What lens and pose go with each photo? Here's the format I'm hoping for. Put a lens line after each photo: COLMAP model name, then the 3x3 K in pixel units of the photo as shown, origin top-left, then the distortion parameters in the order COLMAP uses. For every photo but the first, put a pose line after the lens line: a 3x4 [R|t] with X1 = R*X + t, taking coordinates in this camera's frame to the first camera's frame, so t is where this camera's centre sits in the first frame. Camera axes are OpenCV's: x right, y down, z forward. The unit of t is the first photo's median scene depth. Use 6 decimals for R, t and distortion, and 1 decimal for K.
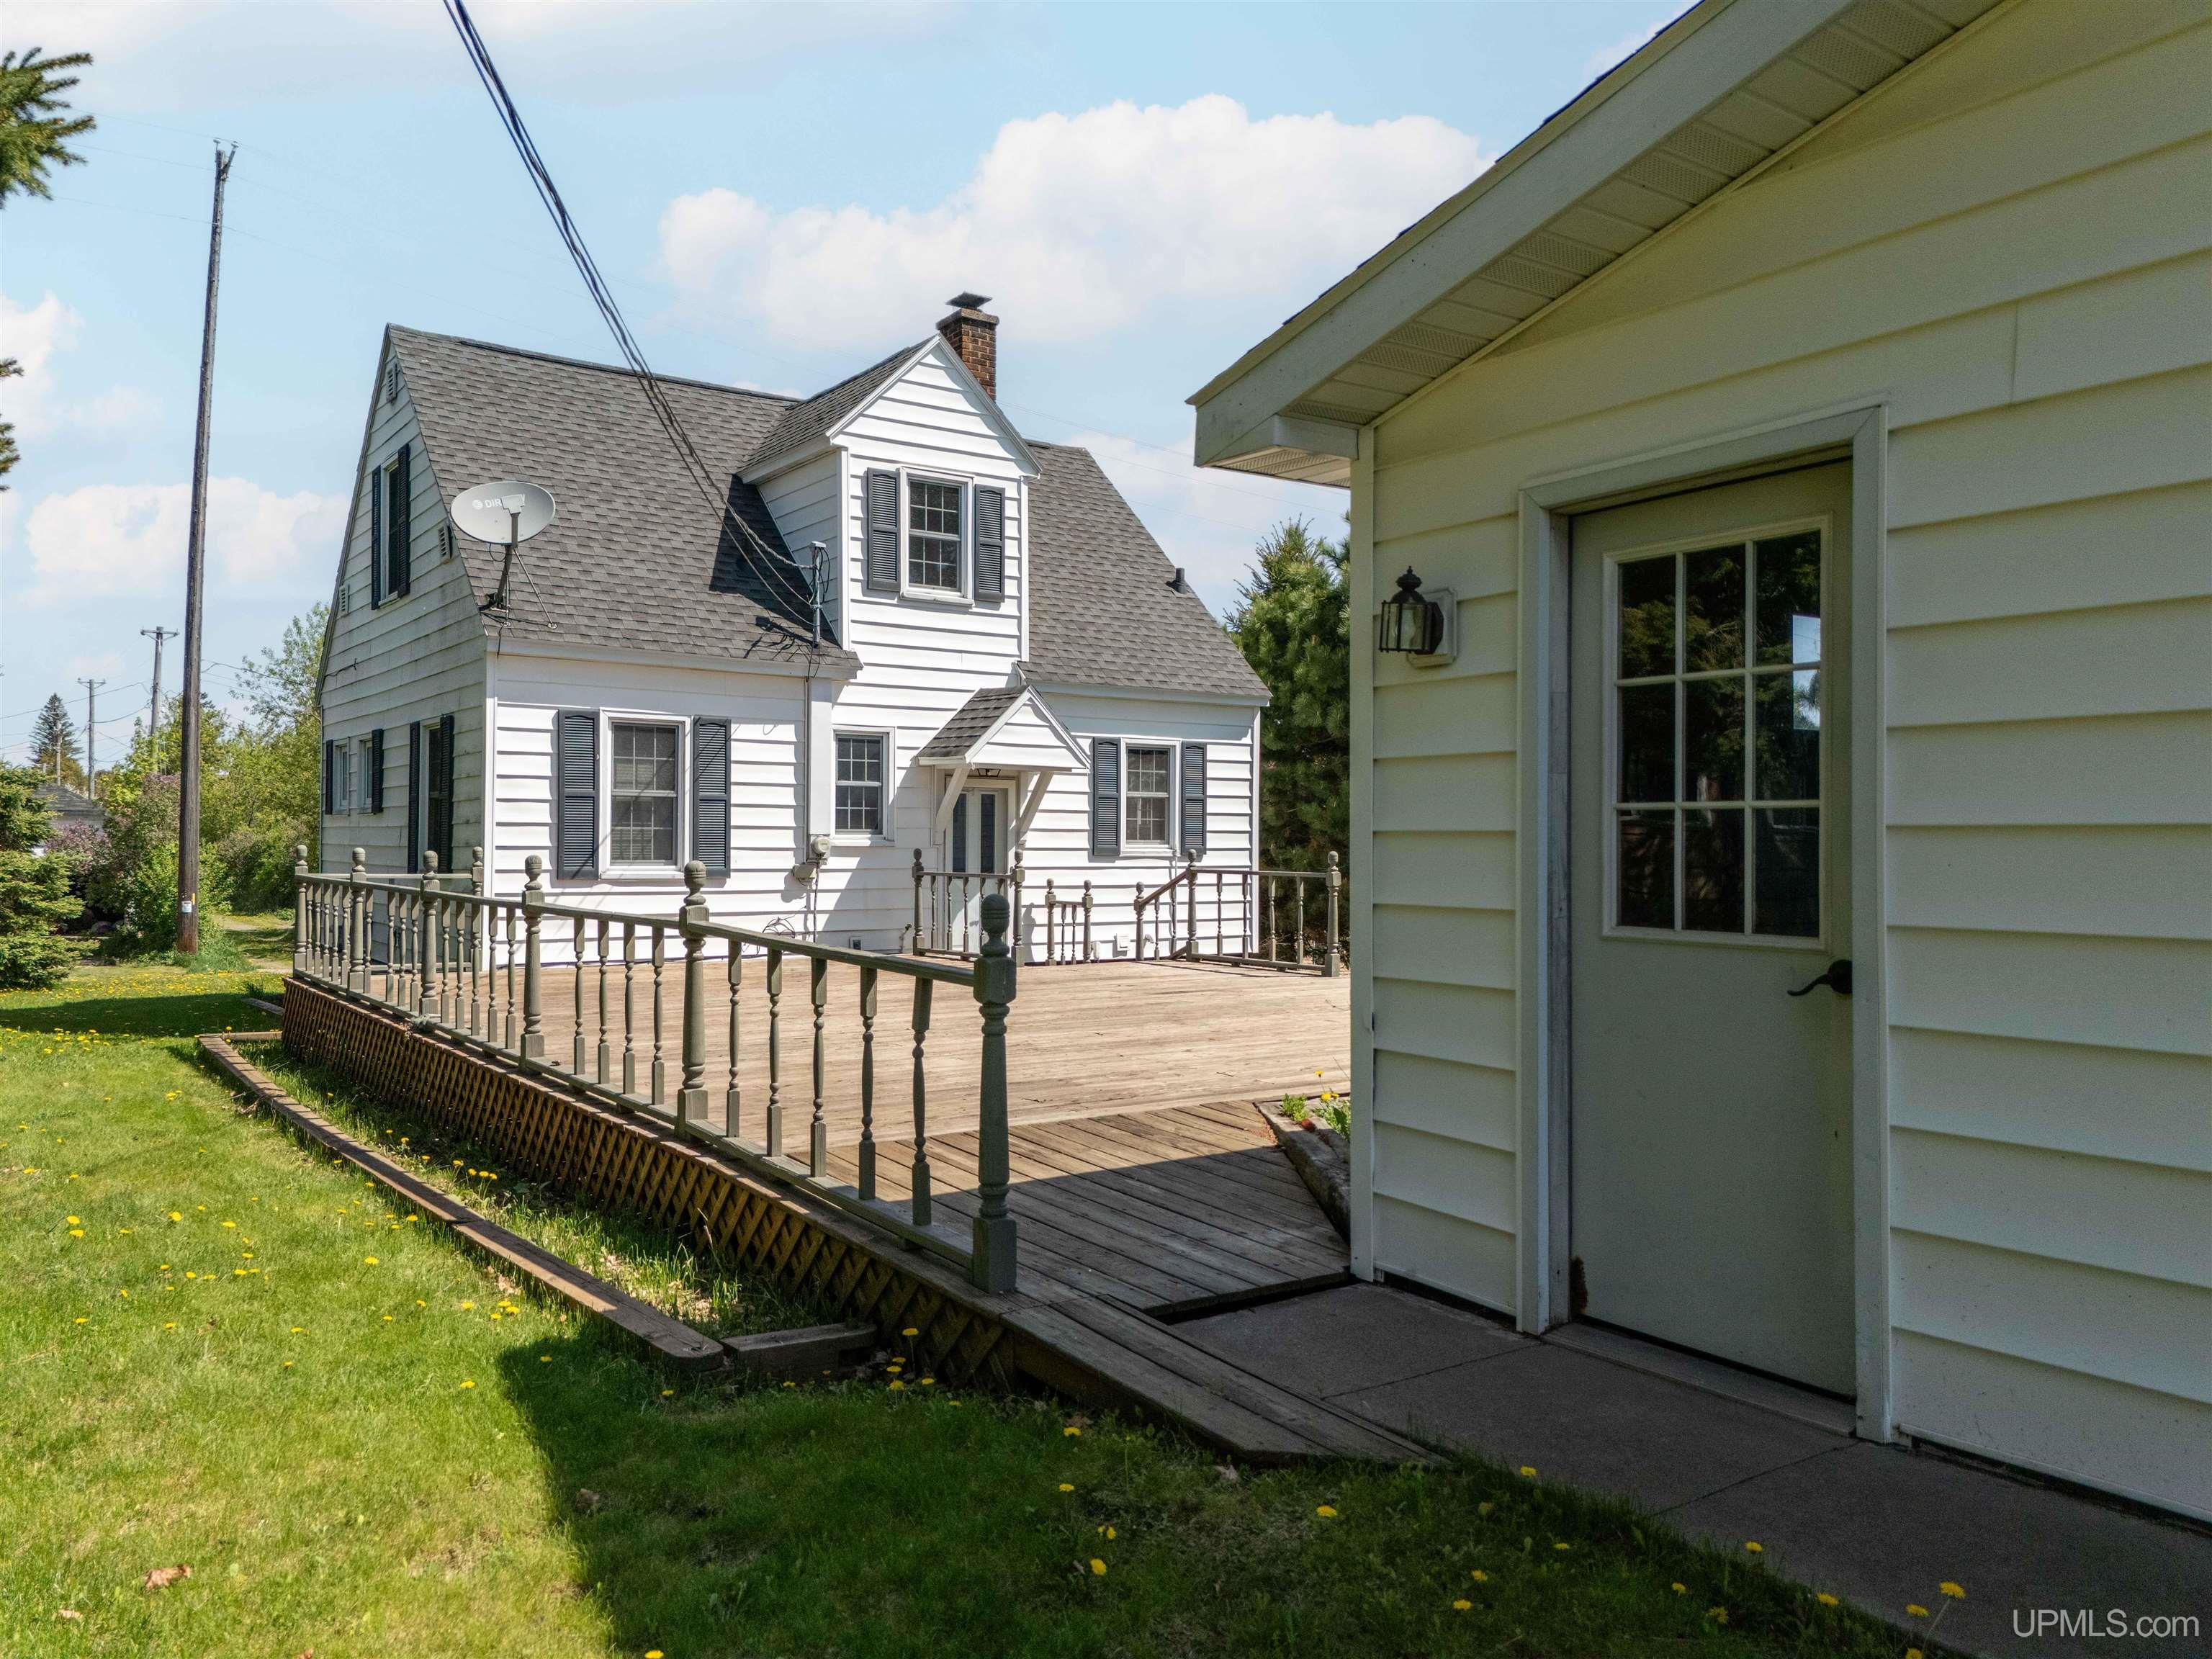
lens RADIAL K [[1613.1, 0, 1099.2], [0, 1613.1, 831.9], [0, 0, 1]] dist [0.054534, -0.034207]
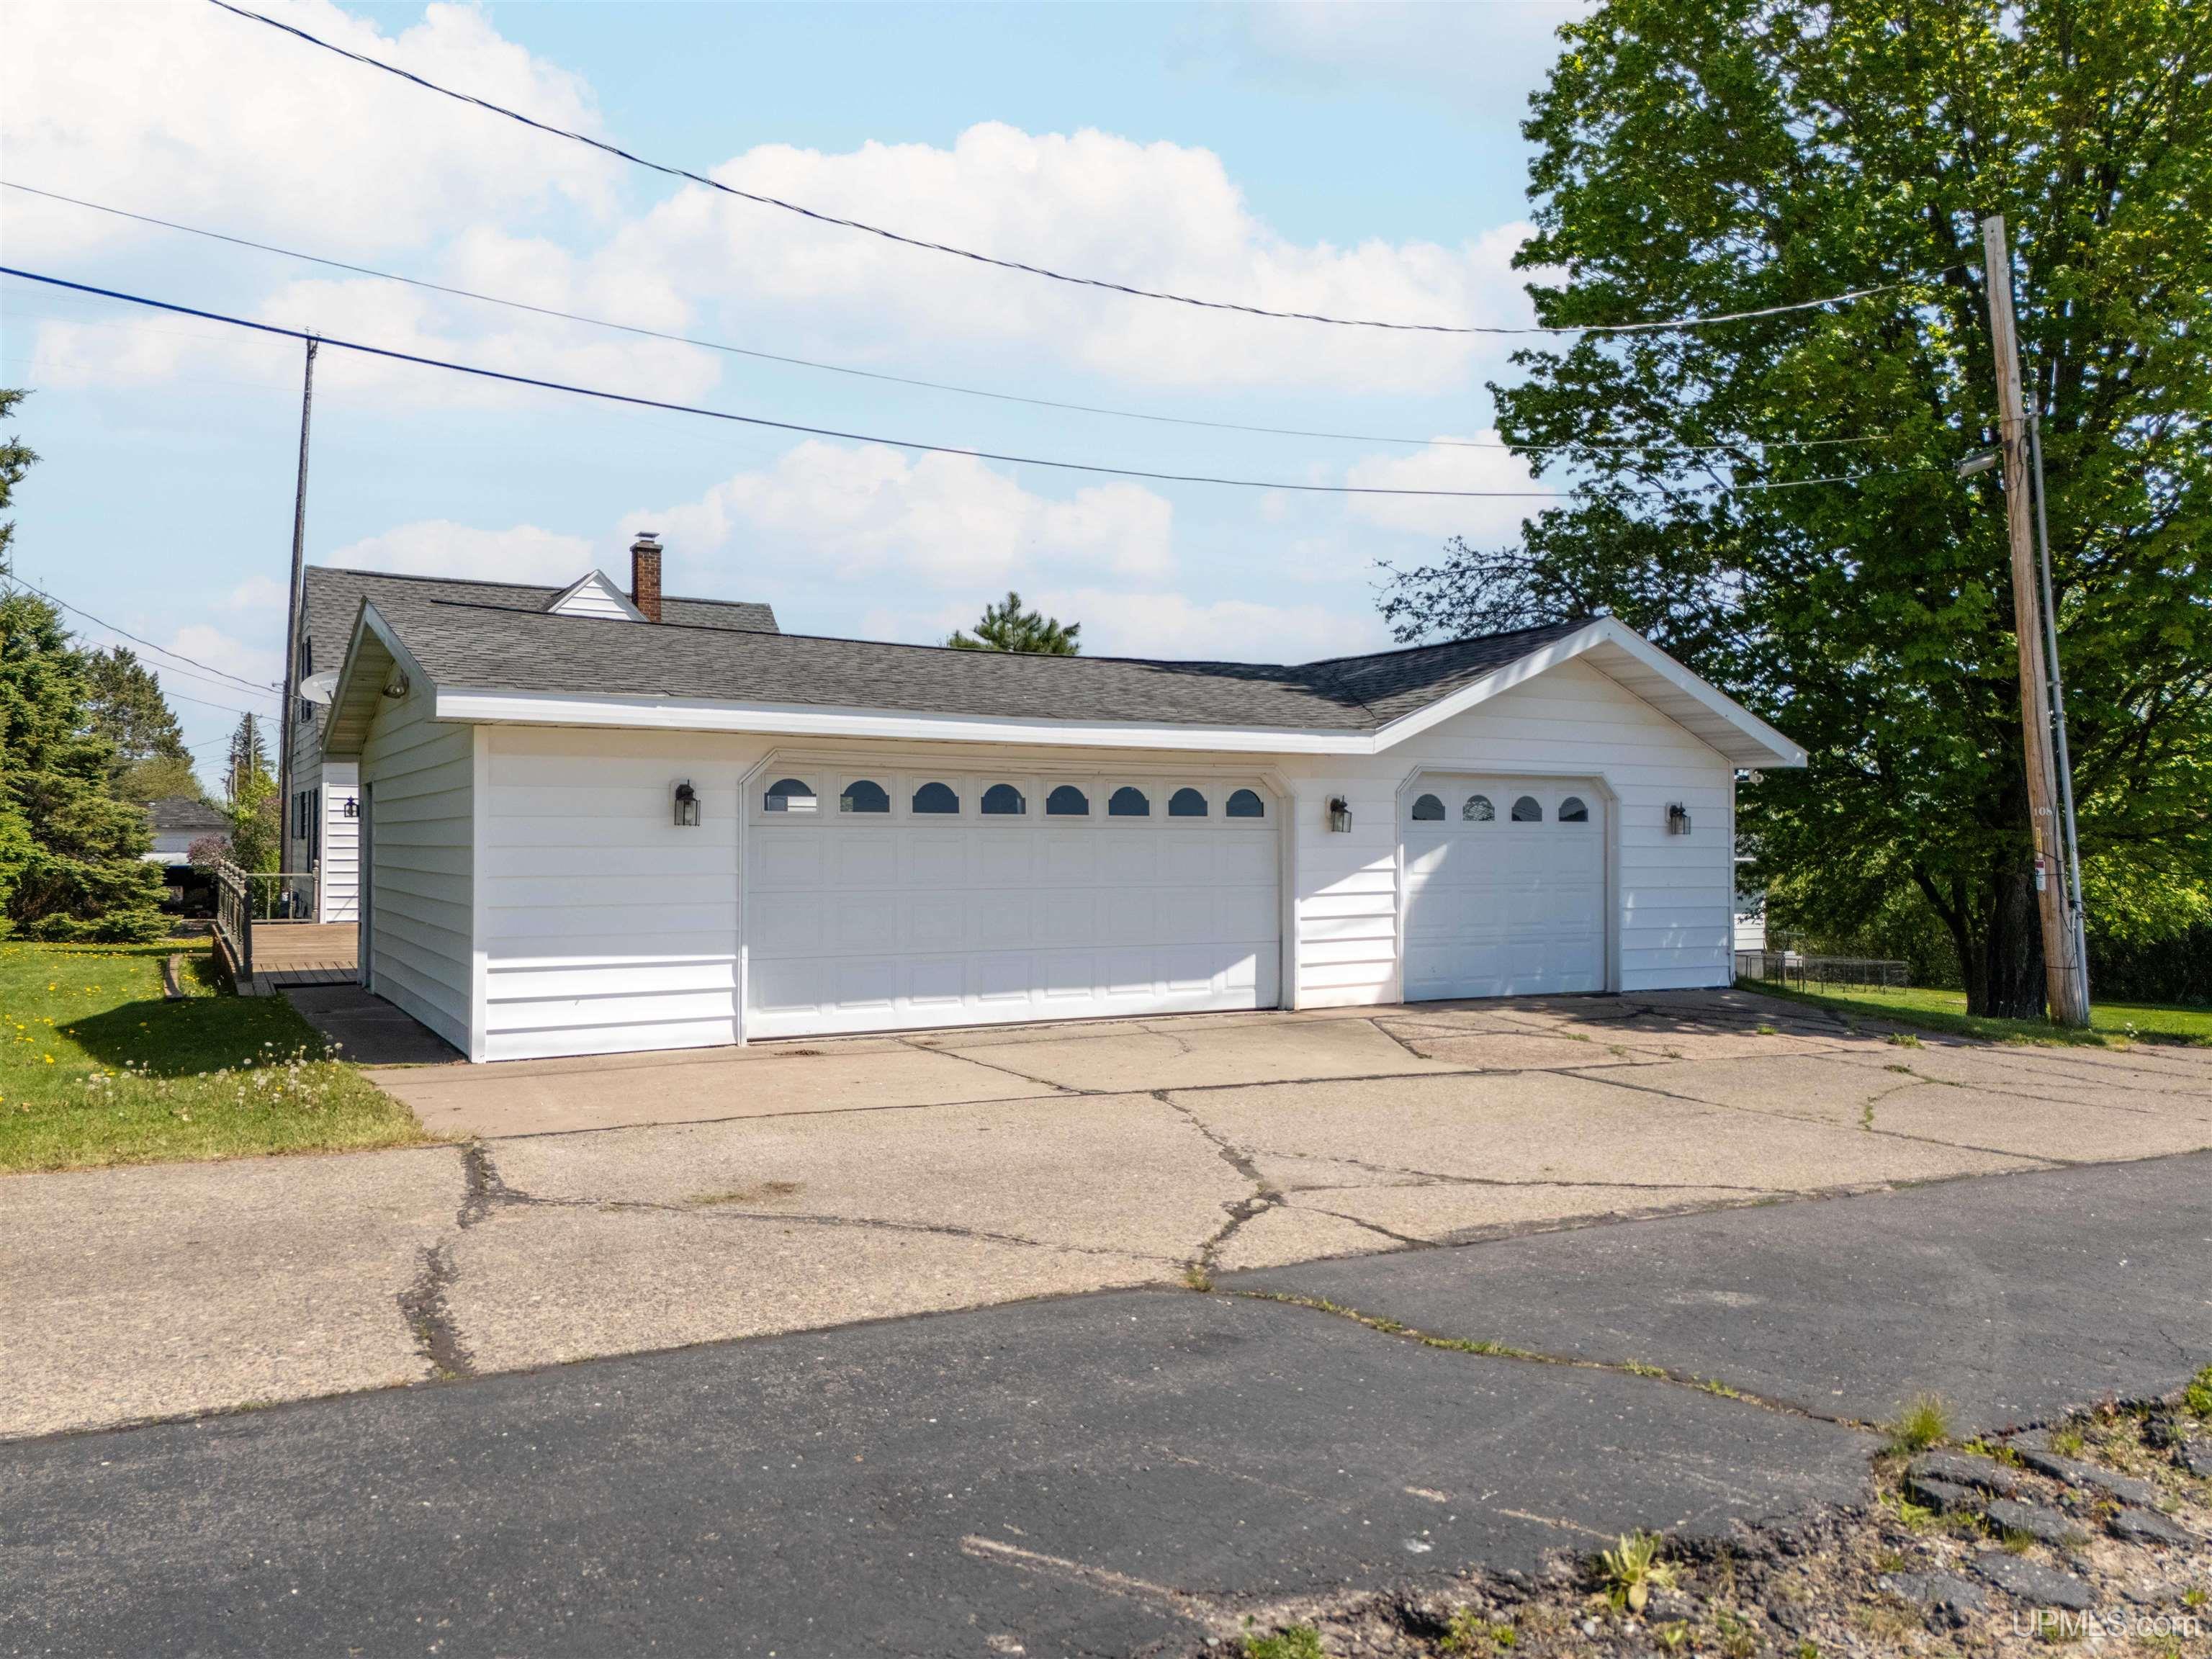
lens RADIAL K [[1613.1, 0, 1111.3], [0, 1613.1, 827.6], [0, 0, 1]] dist [0.054534, -0.034207]
pose [[0.995816, -0.000416, -0.091378, 0.559094], [0.000208, 0.999997, -0.002287, -0.018784], [0.091379, 0.002259, 0.995814, -0.642337]]
